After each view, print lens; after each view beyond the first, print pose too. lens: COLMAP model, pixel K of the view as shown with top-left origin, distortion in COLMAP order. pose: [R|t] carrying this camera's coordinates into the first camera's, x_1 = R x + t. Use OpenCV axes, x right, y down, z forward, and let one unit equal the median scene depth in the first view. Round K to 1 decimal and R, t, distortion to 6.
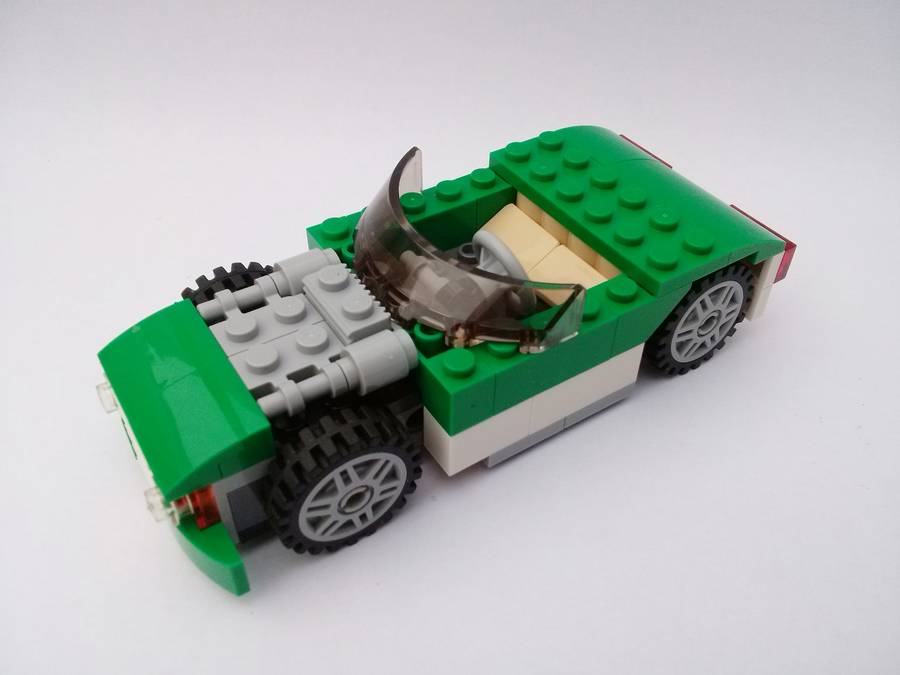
lens RADIAL K [[817.6, 0, 450.0], [0, 817.6, 337.5], [0, 0, 1]] dist [0.001355, 0.001861]
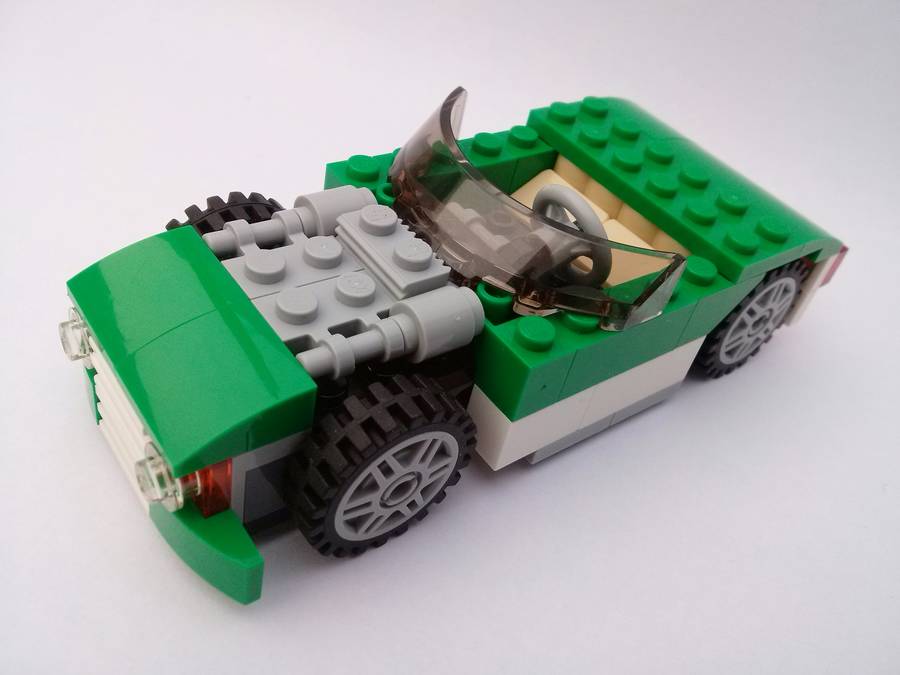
lens RADIAL K [[818.3, 0, 437.7], [0, 818.3, 334.9], [0, 0, 1]] dist [0.013632, 0.001511]
pose [[0.984332, 0.090261, 0.151471, -0.199788], [-0.086968, 0.995811, -0.028238, 0.061102], [-0.153385, 0.014623, 0.988058, 0.183708]]
